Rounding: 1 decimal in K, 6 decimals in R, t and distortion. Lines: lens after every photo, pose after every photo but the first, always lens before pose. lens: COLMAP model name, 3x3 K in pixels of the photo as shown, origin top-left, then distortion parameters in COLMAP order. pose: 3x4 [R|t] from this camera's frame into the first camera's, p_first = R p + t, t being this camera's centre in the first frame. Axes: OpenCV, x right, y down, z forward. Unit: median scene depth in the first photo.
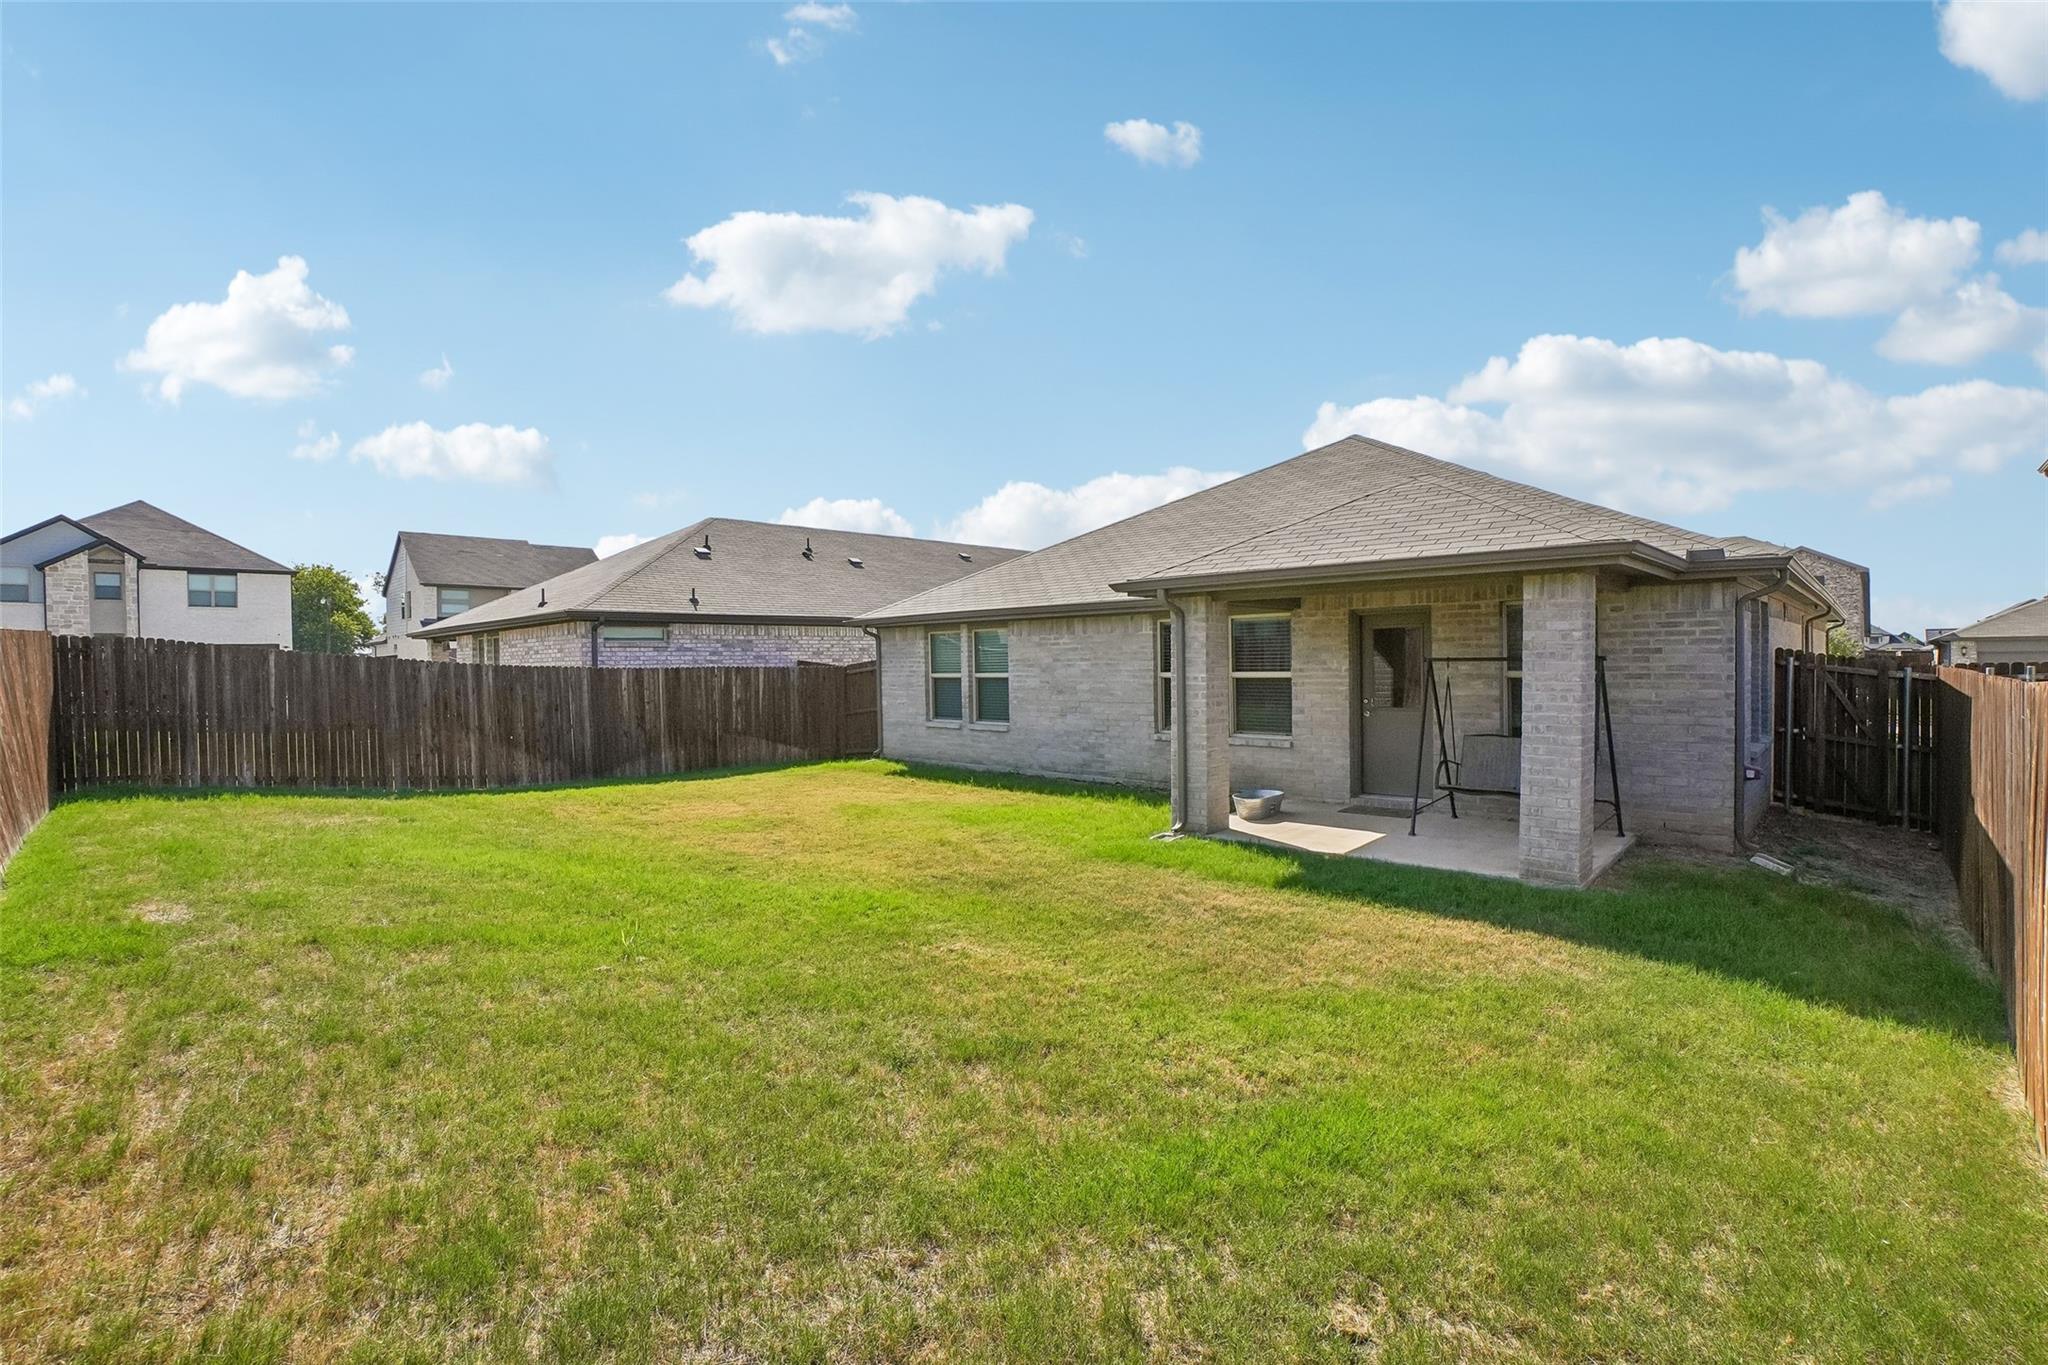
lens RADIAL K [[929.2, 0, 1019.8], [0, 929.2, 680.4], [0, 0, 1]] dist [-0.039778, 0.007301]
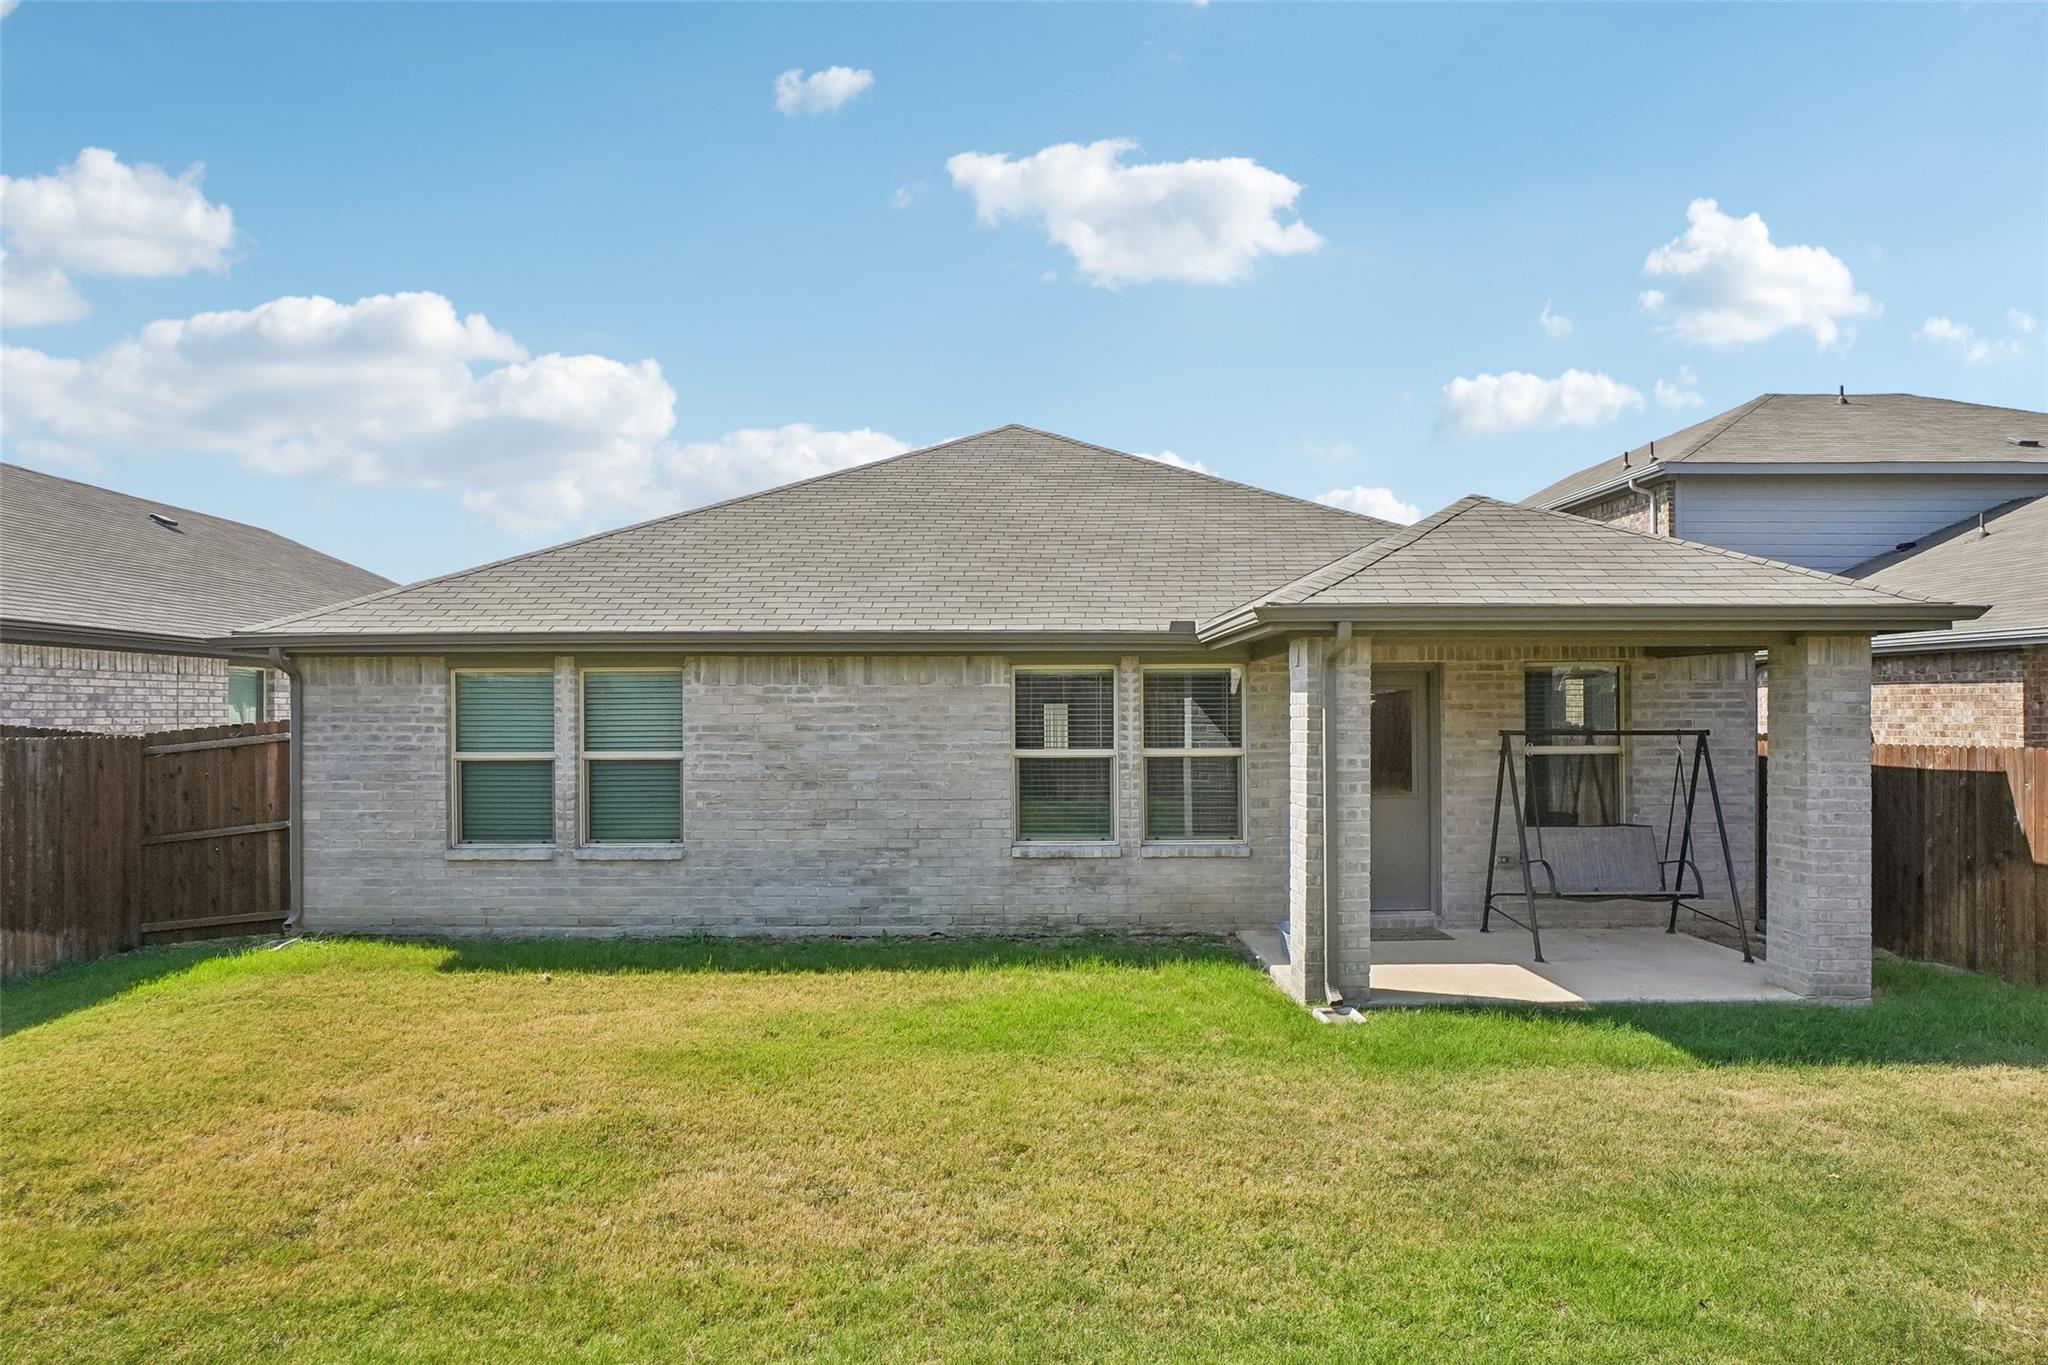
lens RADIAL K [[1210.5, 0, 1022.2], [0, 1210.5, 700.0], [0, 0, 1]] dist [-0.012410, 0.005632]
pose [[0.711569, 0.019407, 0.702349, -0.422952], [0.008020, 0.999329, -0.035738, -0.012664], [-0.702571, 0.031062, 0.710936, 0.413514]]
